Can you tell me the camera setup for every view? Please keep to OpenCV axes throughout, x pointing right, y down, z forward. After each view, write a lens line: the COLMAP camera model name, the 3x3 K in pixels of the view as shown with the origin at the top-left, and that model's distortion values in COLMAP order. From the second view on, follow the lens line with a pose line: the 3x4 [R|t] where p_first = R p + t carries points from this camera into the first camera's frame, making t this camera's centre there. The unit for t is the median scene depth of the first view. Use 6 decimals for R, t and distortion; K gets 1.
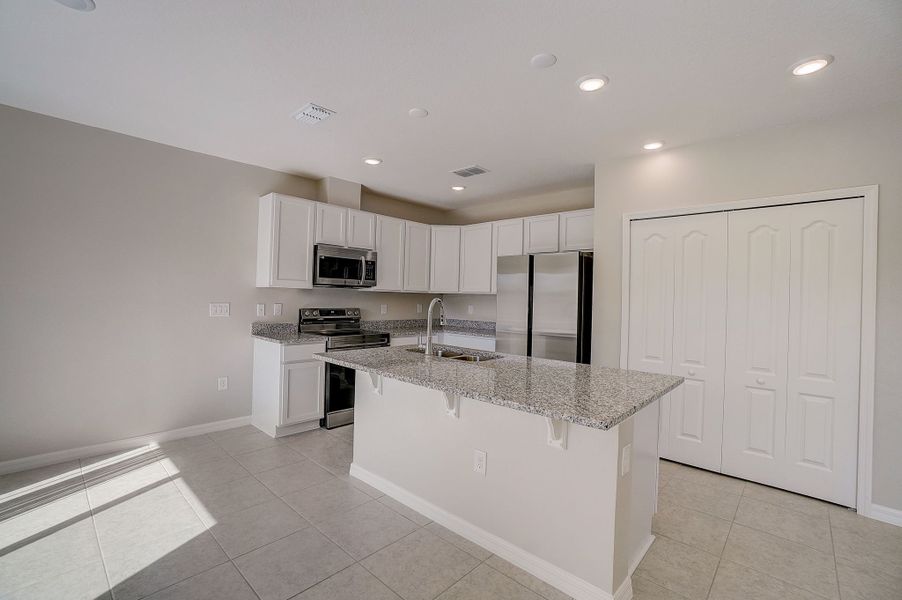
lens RADIAL K [[396.6, 0, 447.9], [0, 396.6, 297.5], [0, 0, 1]] dist [-0.059941, 0.016920]
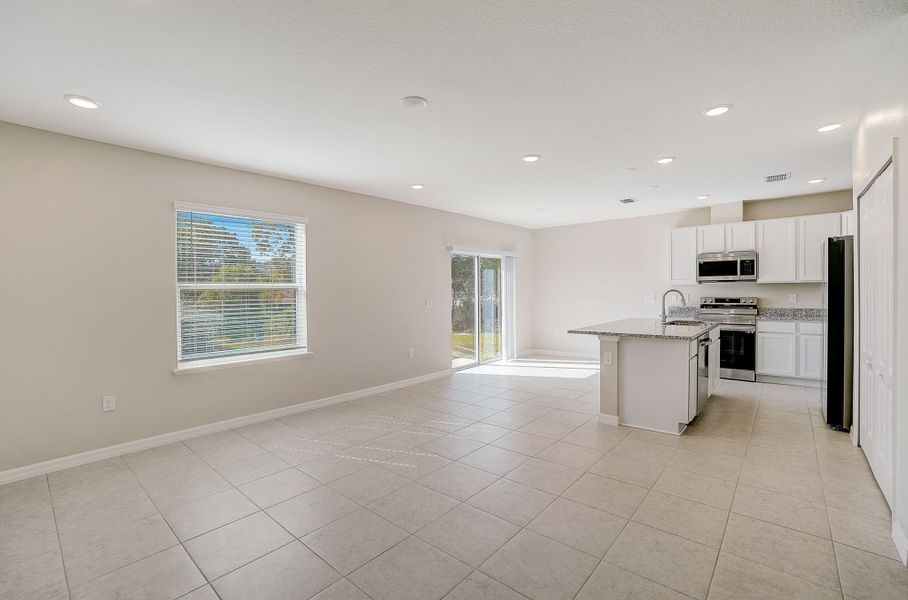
lens RADIAL K [[399.0, 0, 454.0], [0, 399.0, 300.0], [0, 0, 1]] dist [-0.032071, 0.000457]
pose [[0.040790, -0.002034, -0.999166, 1.118004], [0.017544, 0.999845, -0.001319, 0.023902], [0.999014, -0.017476, 0.040820, 0.000417]]
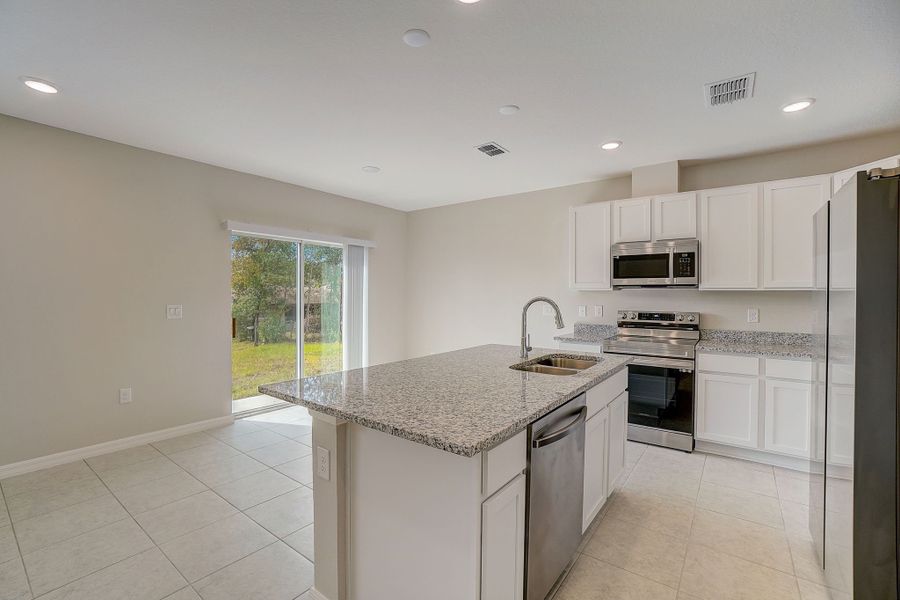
lens RADIAL K [[395.7, 0, 446.9], [0, 395.7, 297.5], [0, 0, 1]] dist [-0.059941, 0.016920]
pose [[0.101142, -0.020043, -0.994670, 0.574941], [-0.002314, 0.999790, -0.020382, 0.015831], [0.994869, 0.004364, 0.101075, 0.485833]]
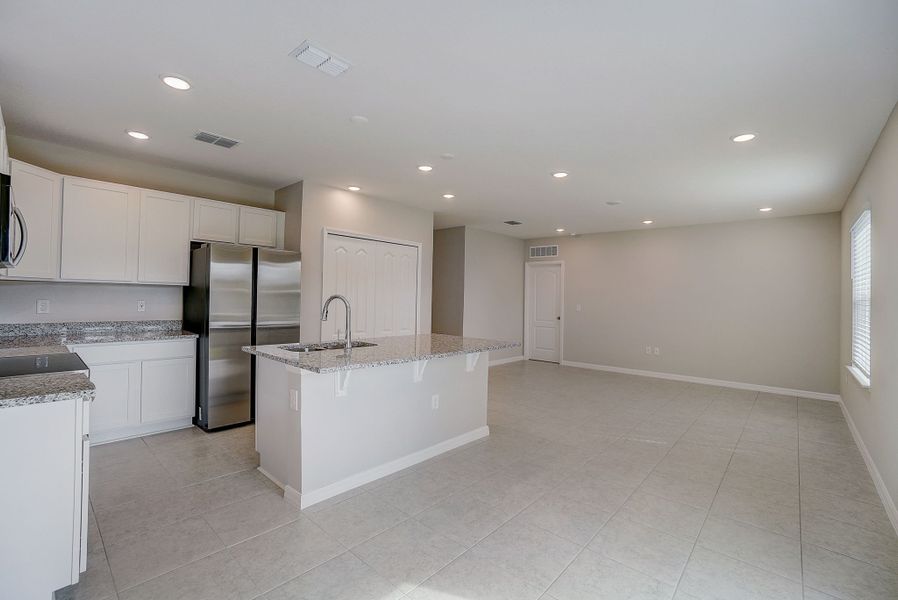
lens RADIAL K [[397.5, 0, 446.9], [0, 397.5, 292.2], [0, 0, 1]] dist [-0.060686, 0.018595]
pose [[-0.007652, -0.009618, 0.999924, -0.744424], [-0.019836, 0.999758, 0.009465, -0.013448], [-0.999774, -0.019762, -0.007841, 0.495989]]
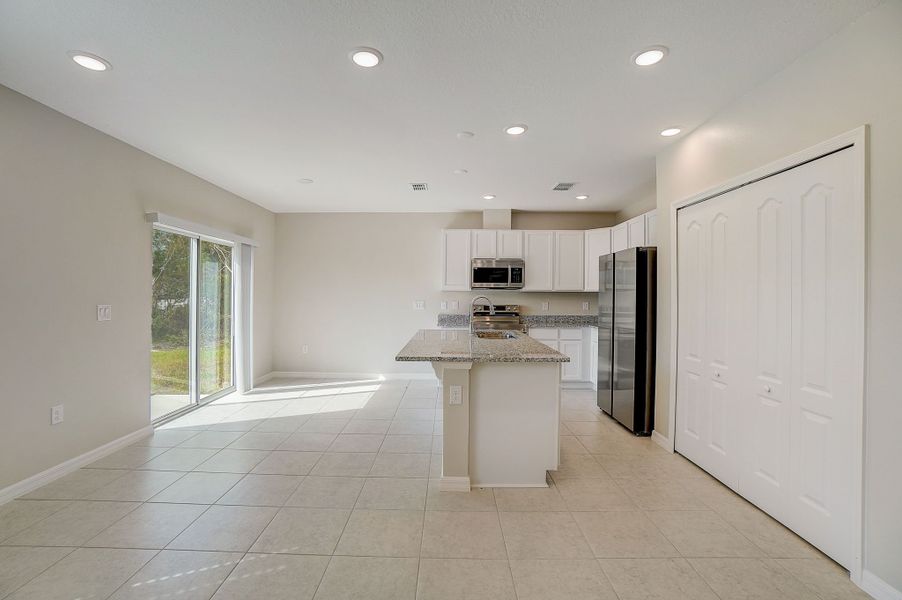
lens RADIAL K [[399.3, 0, 444.6], [0, 399.3, 299.8], [0, 0, 1]] dist [-0.046681, 0.000385]
pose [[0.670903, -0.010776, -0.741467, 0.657076], [0.010577, 0.999932, -0.004963, 0.016493], [0.741470, -0.004513, 0.670971, -0.043916]]
